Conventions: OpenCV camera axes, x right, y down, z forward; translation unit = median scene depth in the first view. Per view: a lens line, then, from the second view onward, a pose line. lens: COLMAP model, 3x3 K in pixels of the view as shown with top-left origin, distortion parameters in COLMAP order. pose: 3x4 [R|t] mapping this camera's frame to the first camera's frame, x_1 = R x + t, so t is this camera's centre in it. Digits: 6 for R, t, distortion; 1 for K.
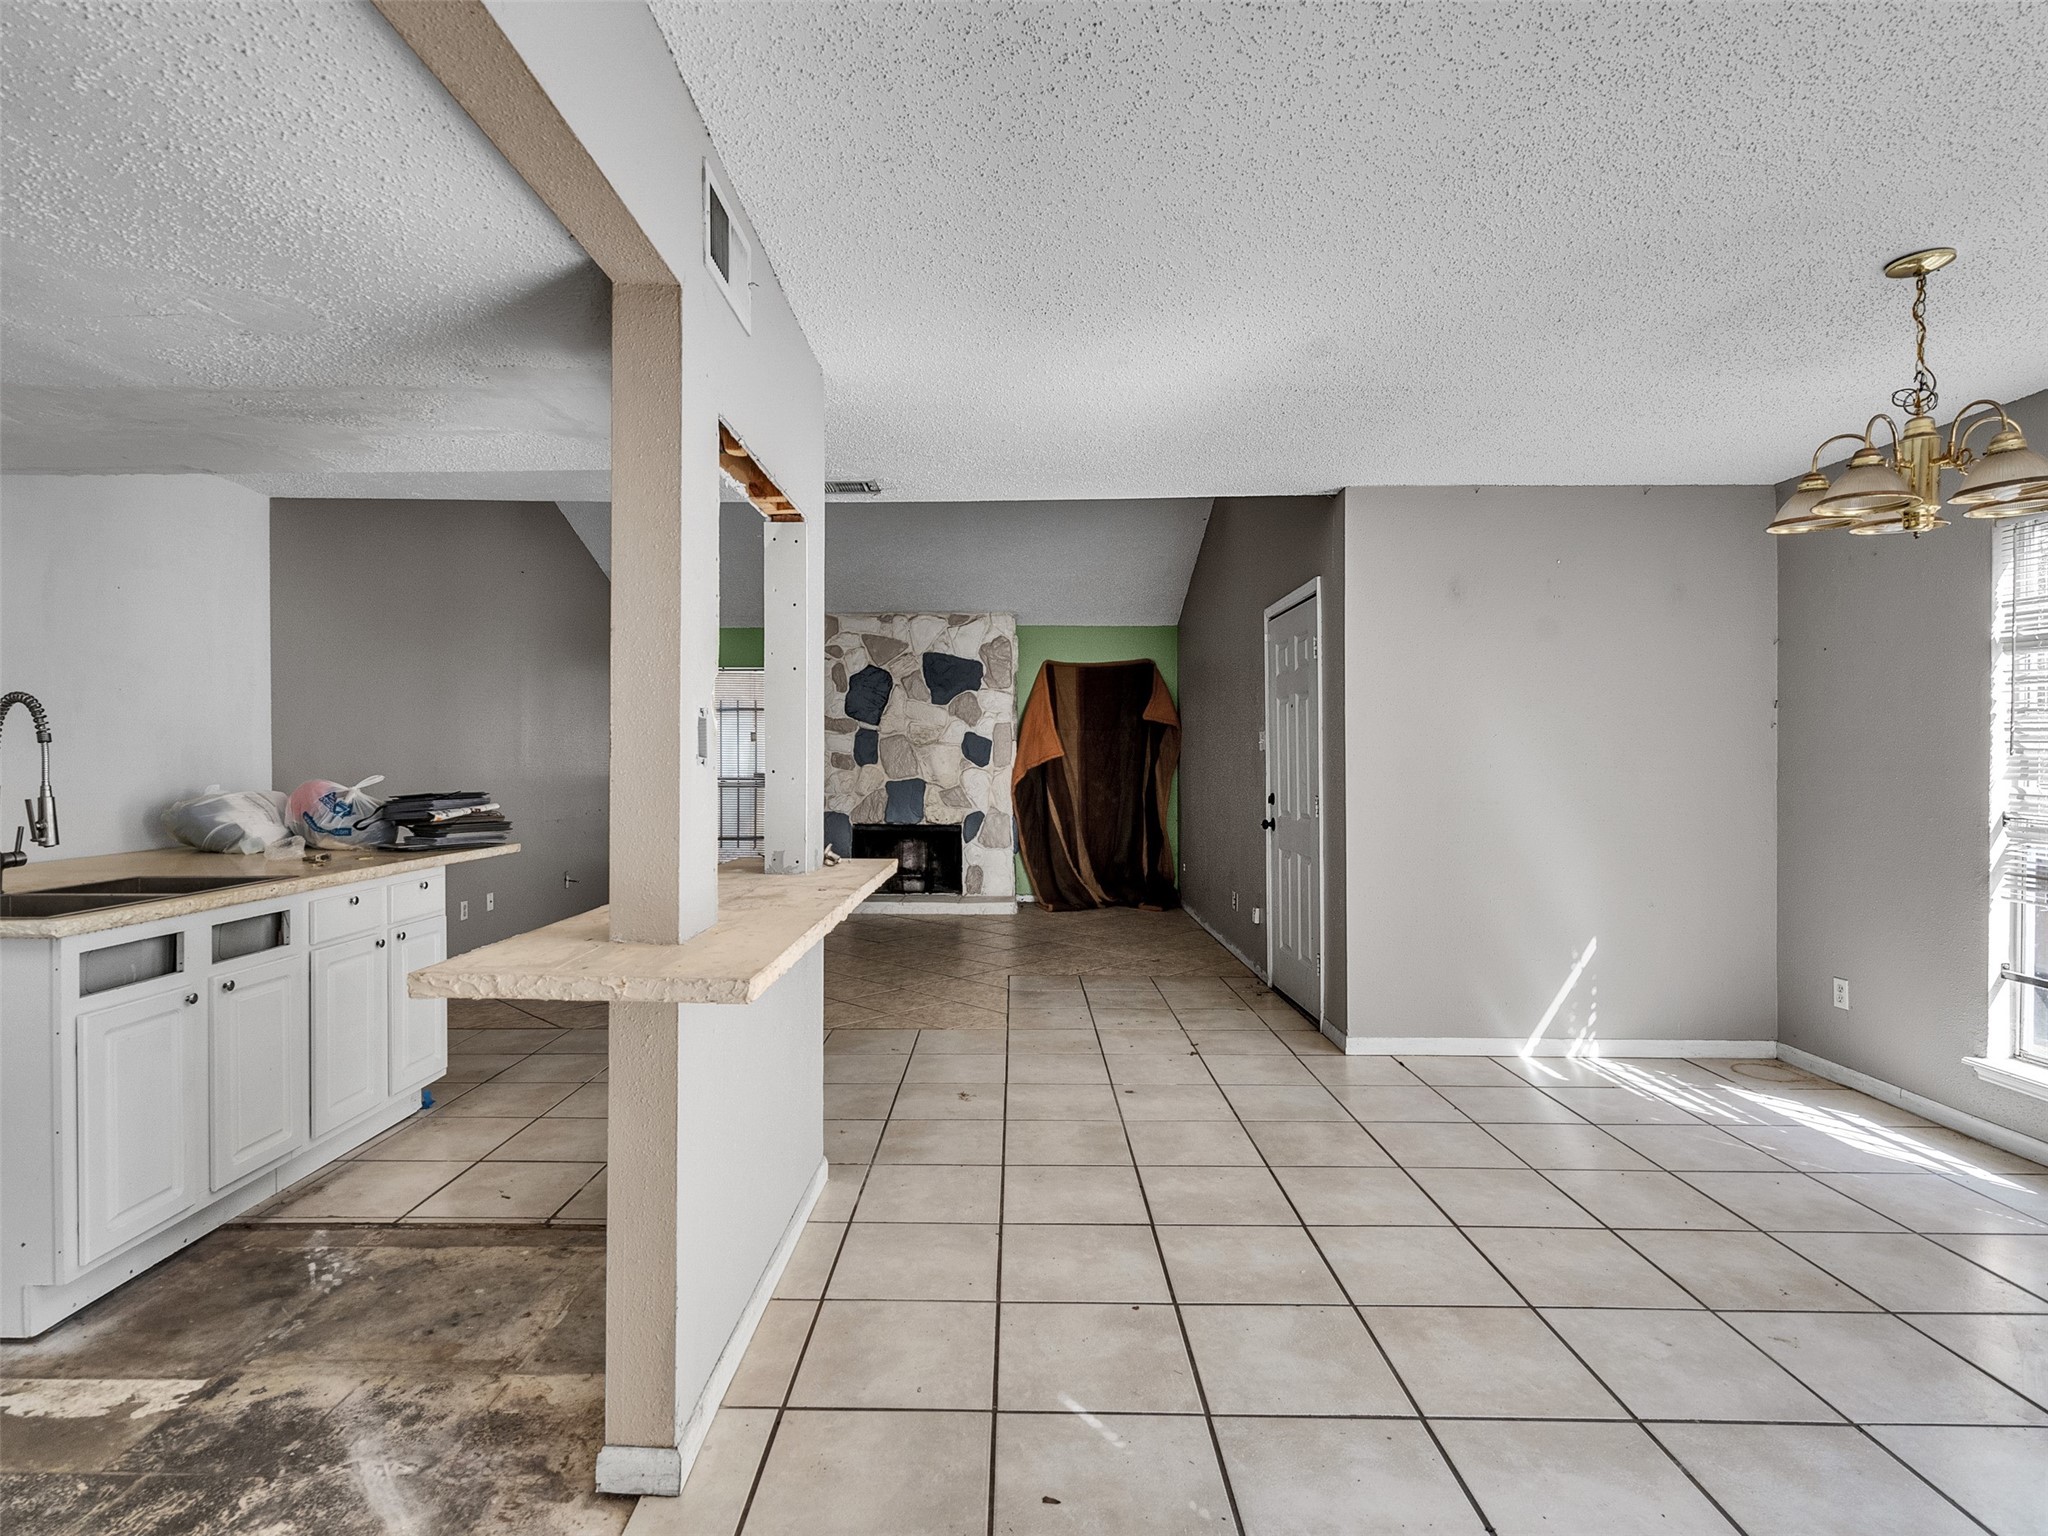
lens RADIAL K [[1048.1, 0, 1006.0], [0, 1048.1, 765.8], [0, 0, 1]] dist [-0.006545, 0.004416]
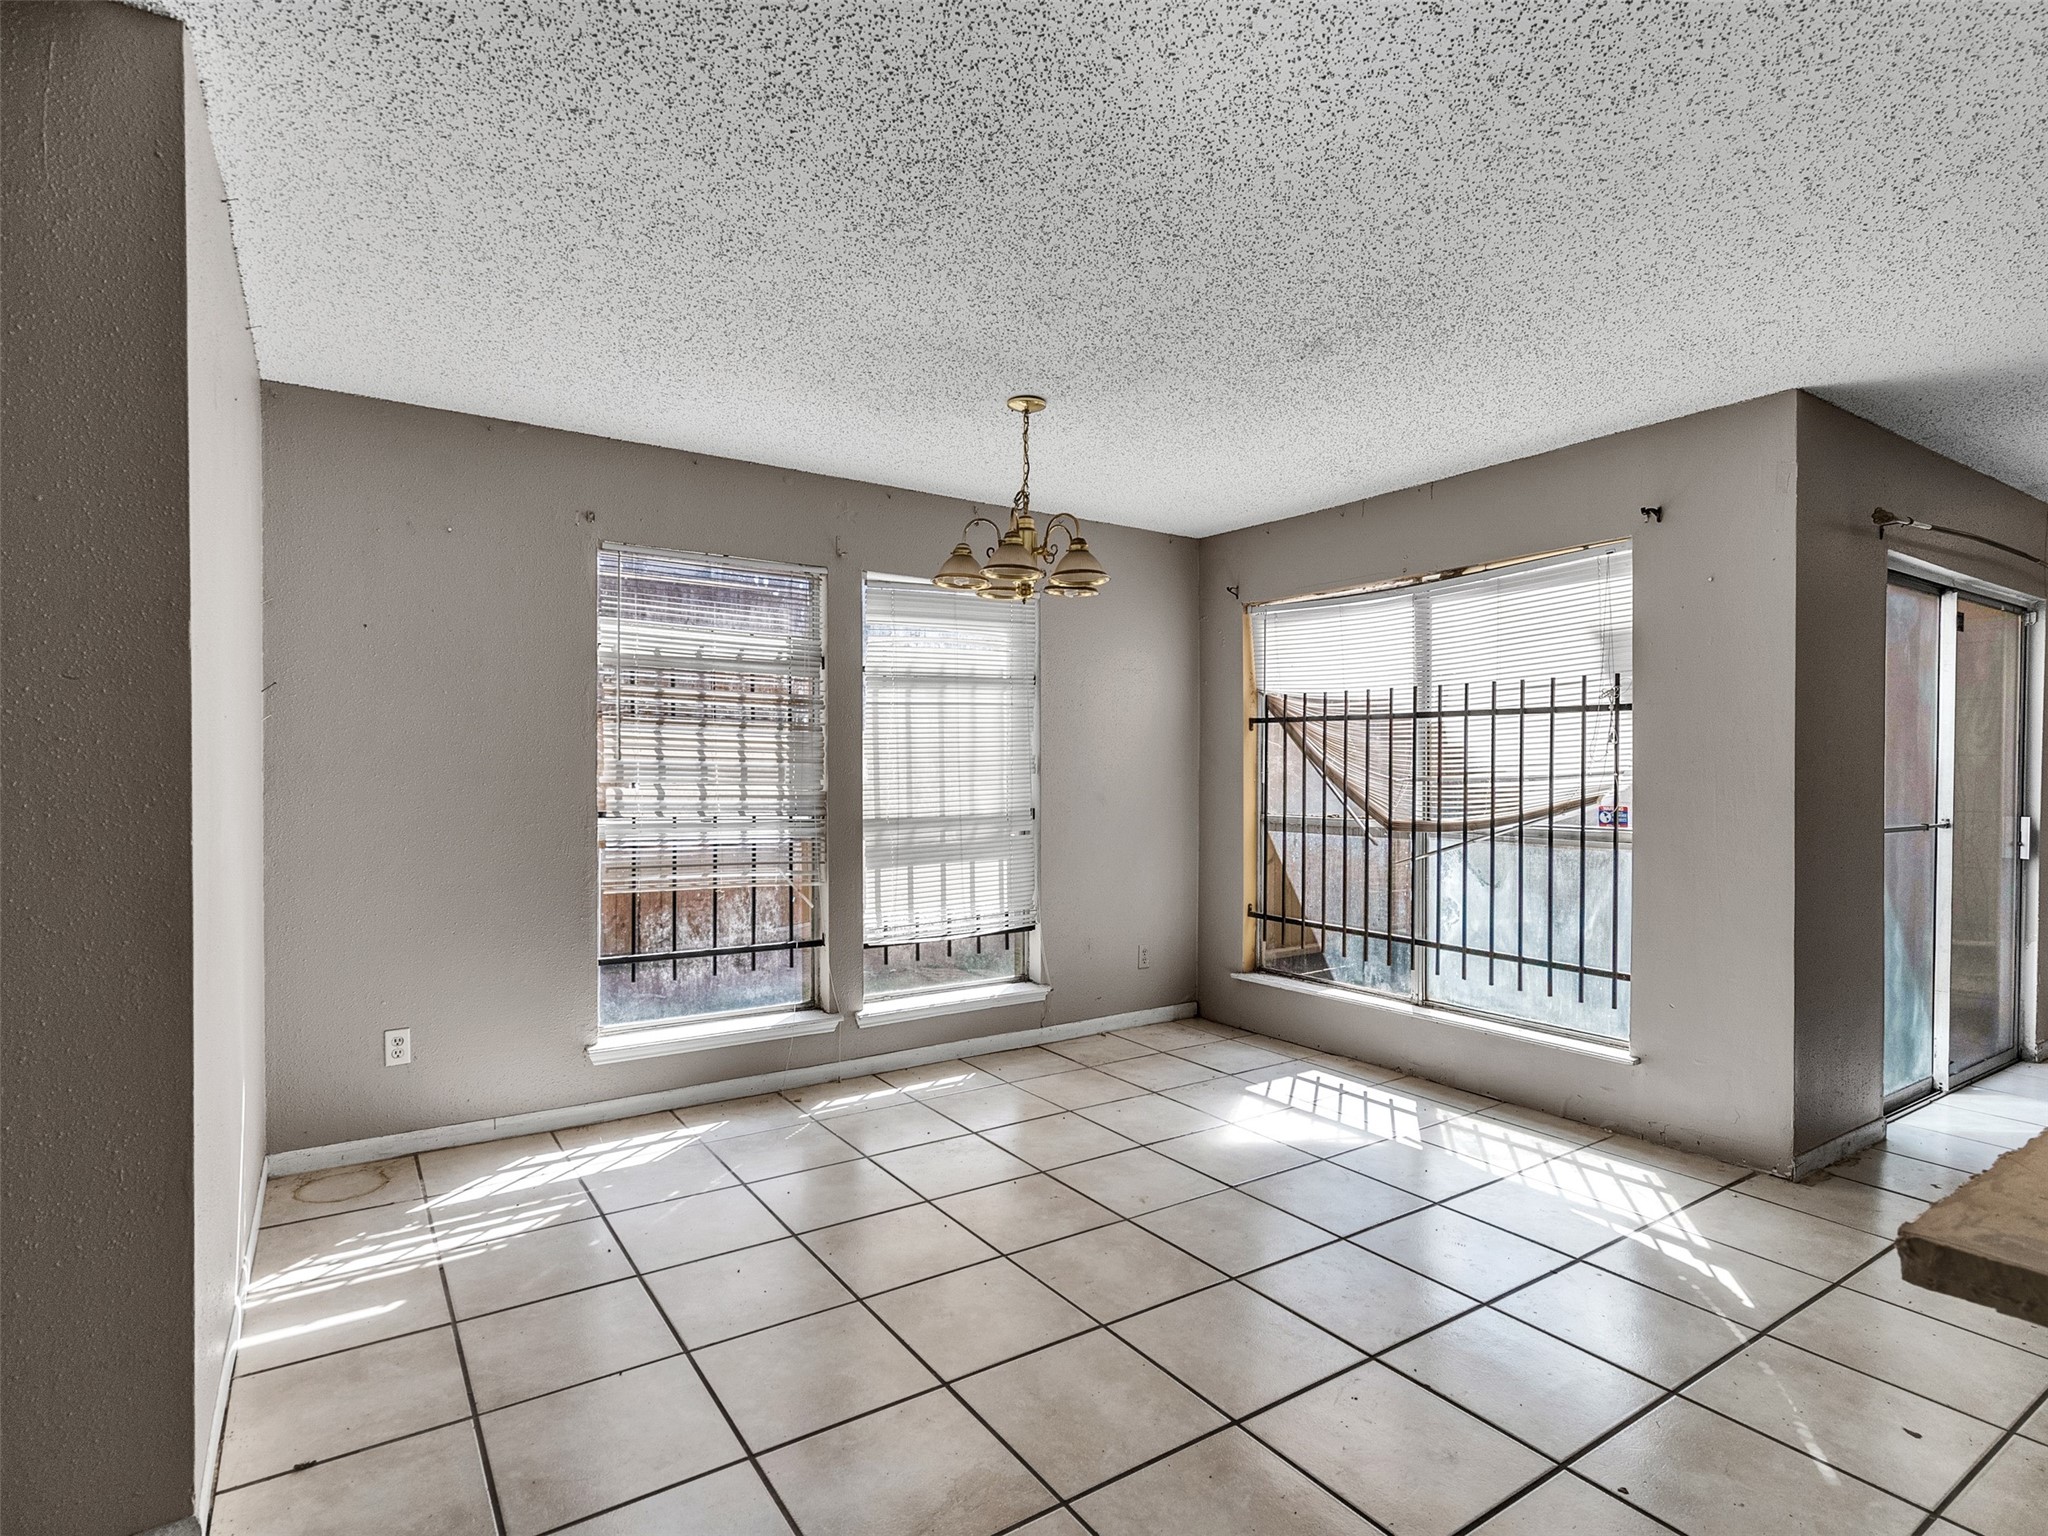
lens RADIAL K [[1048.1, 0, 1006.8], [0, 1048.1, 763.3], [0, 0, 1]] dist [-0.006545, 0.004416]
pose [[-0.552639, -0.005275, 0.833404, -0.073545], [0.003464, 0.999957, 0.008625, -0.005766], [-0.833413, 0.007653, -0.552597, 0.501284]]
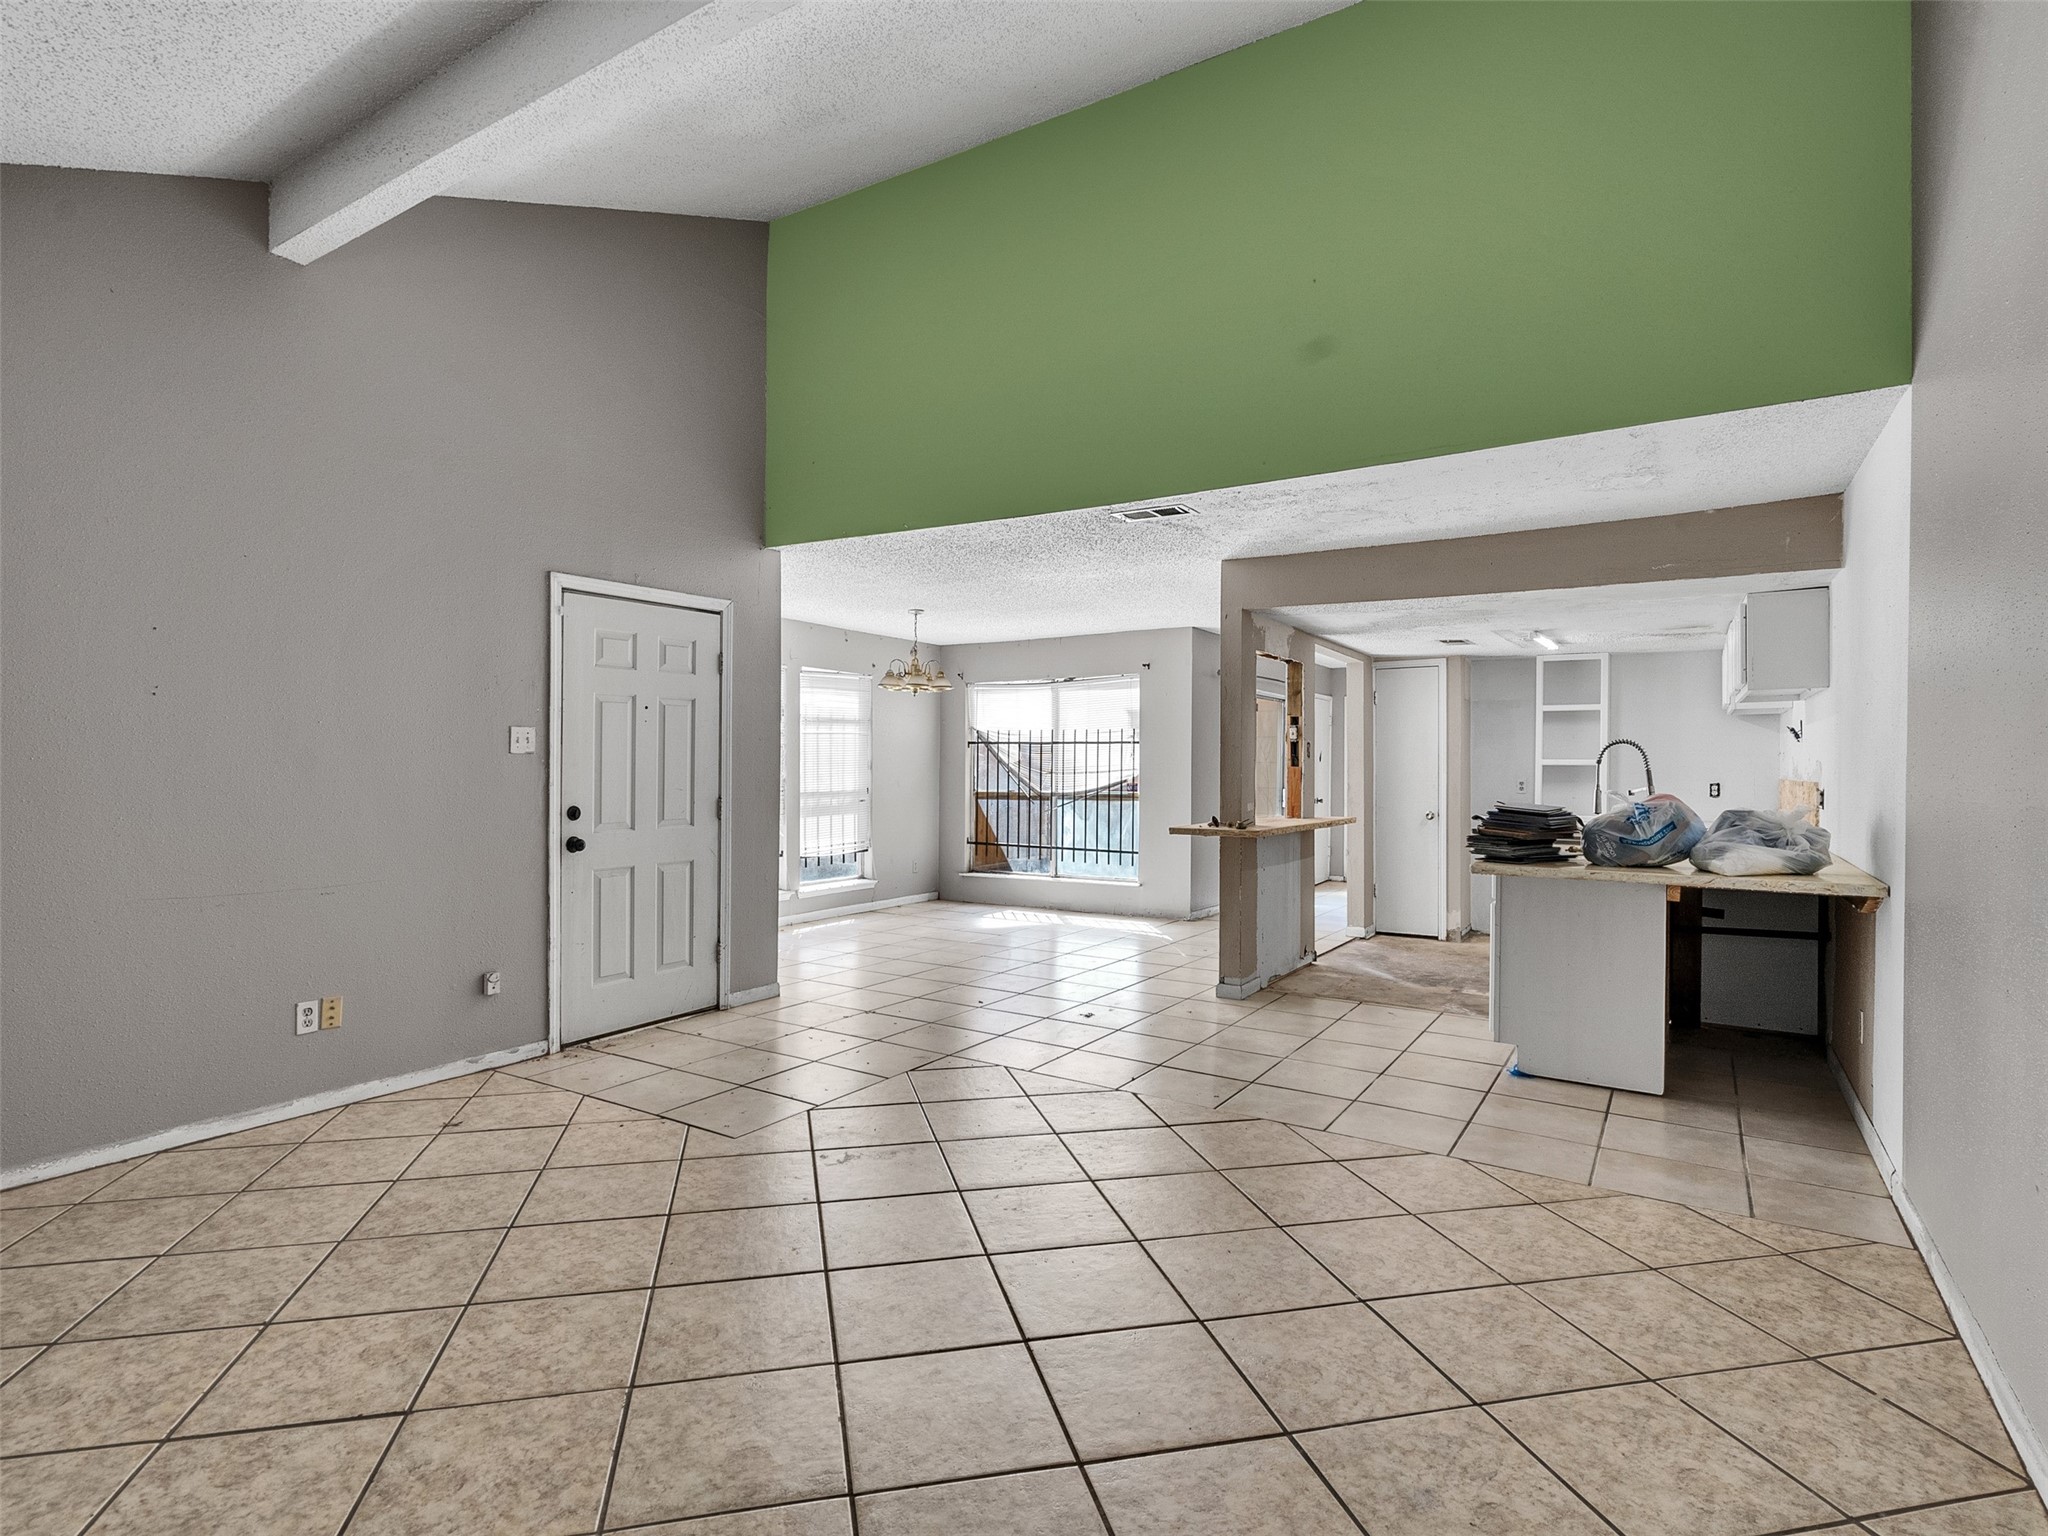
lens RADIAL K [[1048.1, 0, 1008.7], [0, 1048.1, 768.1], [0, 0, 1]] dist [-0.006545, 0.004416]
pose [[-0.842981, -0.009301, 0.537862, -0.310654], [-0.004848, 0.999941, 0.009693, -0.008261], [-0.537921, 0.005564, -0.842977, 1.003087]]
